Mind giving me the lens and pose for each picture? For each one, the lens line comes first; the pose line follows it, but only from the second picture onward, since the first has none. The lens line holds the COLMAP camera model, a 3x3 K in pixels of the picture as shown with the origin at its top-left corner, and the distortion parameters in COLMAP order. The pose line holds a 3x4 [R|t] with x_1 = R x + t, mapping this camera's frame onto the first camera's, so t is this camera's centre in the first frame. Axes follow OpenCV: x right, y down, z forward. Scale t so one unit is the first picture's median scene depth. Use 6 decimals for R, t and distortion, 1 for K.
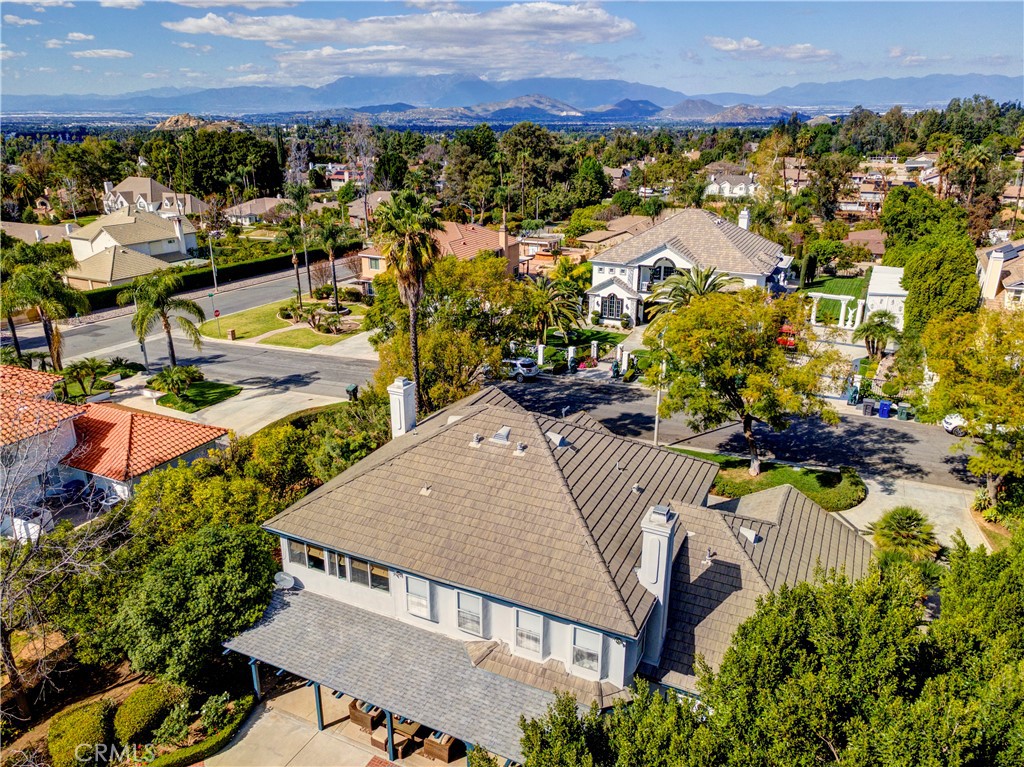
lens RADIAL K [[740.6, 0, 508.2], [0, 740.6, 377.7], [0, 0, 1]] dist [0.030228, 0.000165]
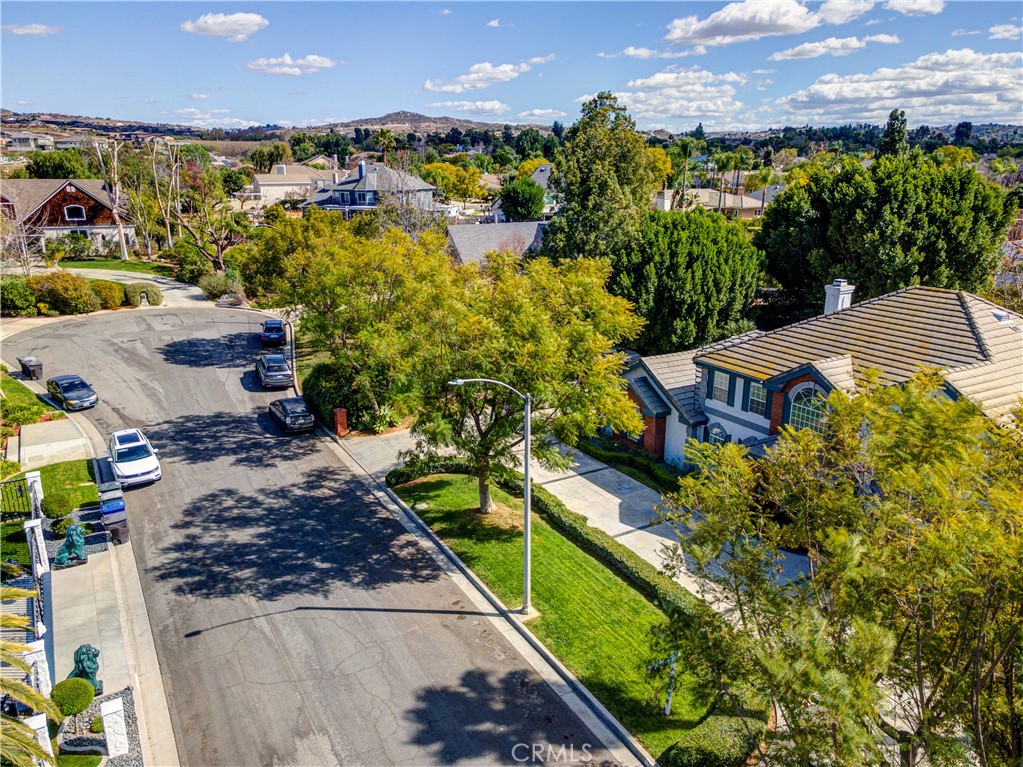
lens RADIAL K [[744.4, 0, 511.5], [0, 744.4, 383.5], [0, 0, 1]] dist [0.036515, 0.000852]
pose [[-0.838064, -0.155665, 0.522893, -0.018942], [0.176436, 0.829597, 0.529753, -0.196758], [-0.516255, 0.536224, -0.667790, 0.785831]]
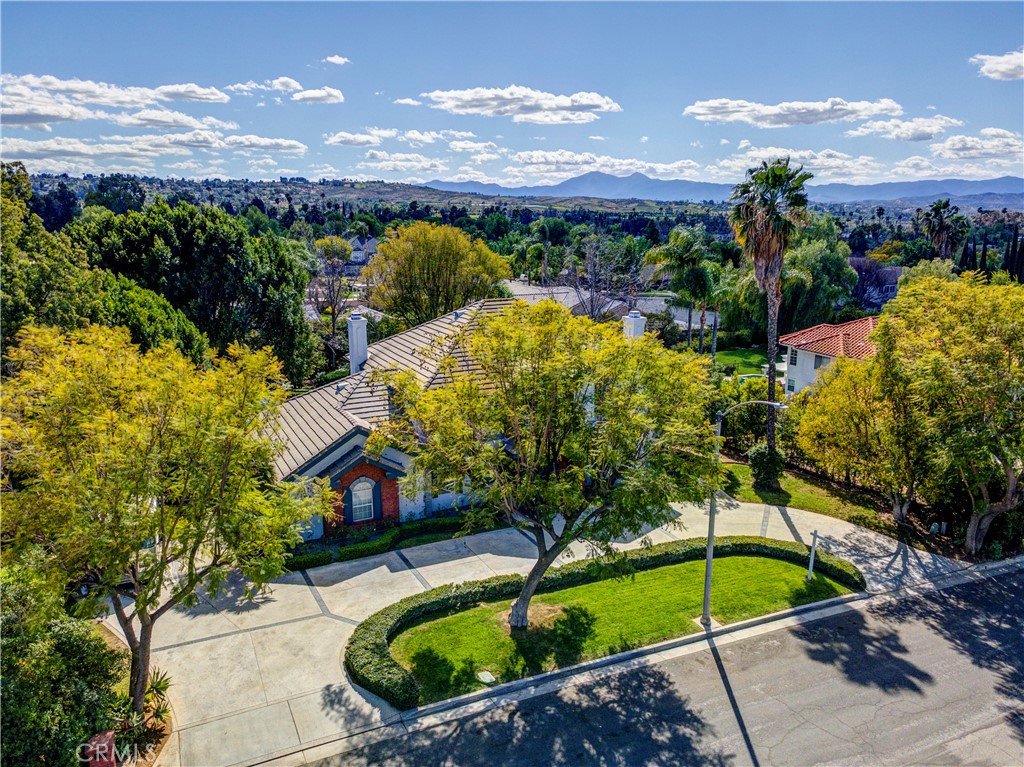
lens RADIAL K [[725.3, 0, 510.3], [0, 725.3, 405.8], [0, 0, 1]] dist [0.004378, 0.000404]
pose [[-0.606997, 0.188522, -0.772019, 0.418238], [-0.259204, 0.871363, 0.416580, -0.136548], [0.751244, 0.452974, -0.480049, 0.663680]]
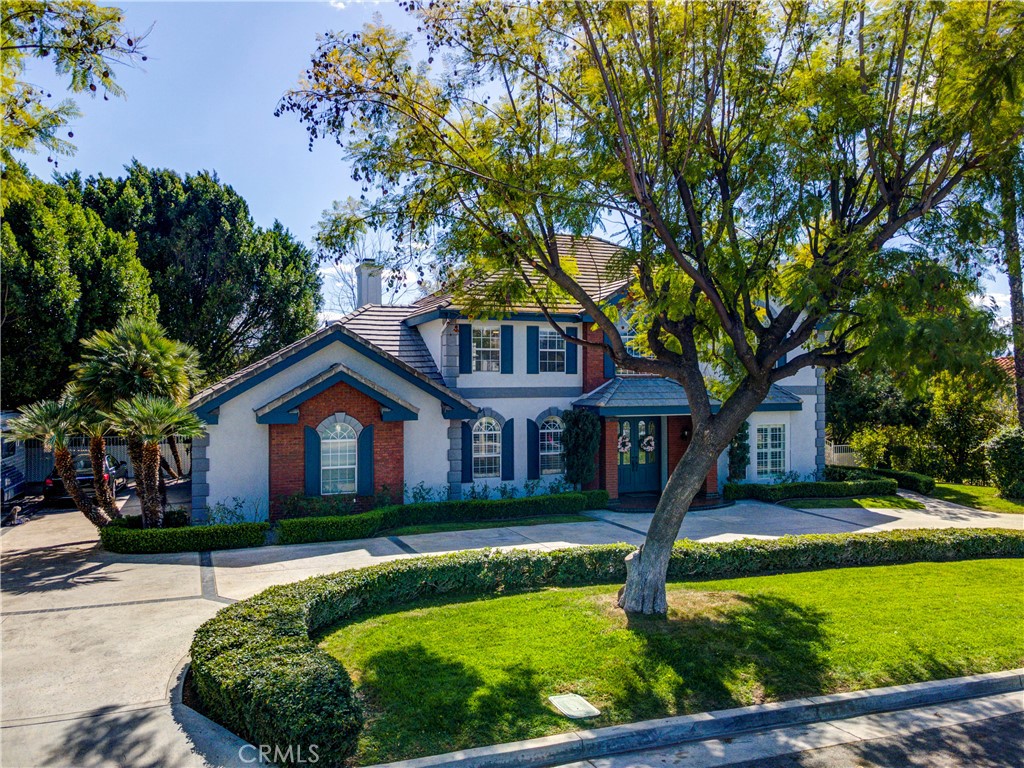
lens RADIAL K [[740.6, 0, 508.2], [0, 740.6, 378.2], [0, 0, 1]] dist [0.030228, 0.000165]
pose [[-0.668026, -0.005195, -0.744120, 0.308117], [-0.237845, 0.949012, 0.206898, 0.012213], [0.705103, 0.315198, -0.635200, 0.613249]]
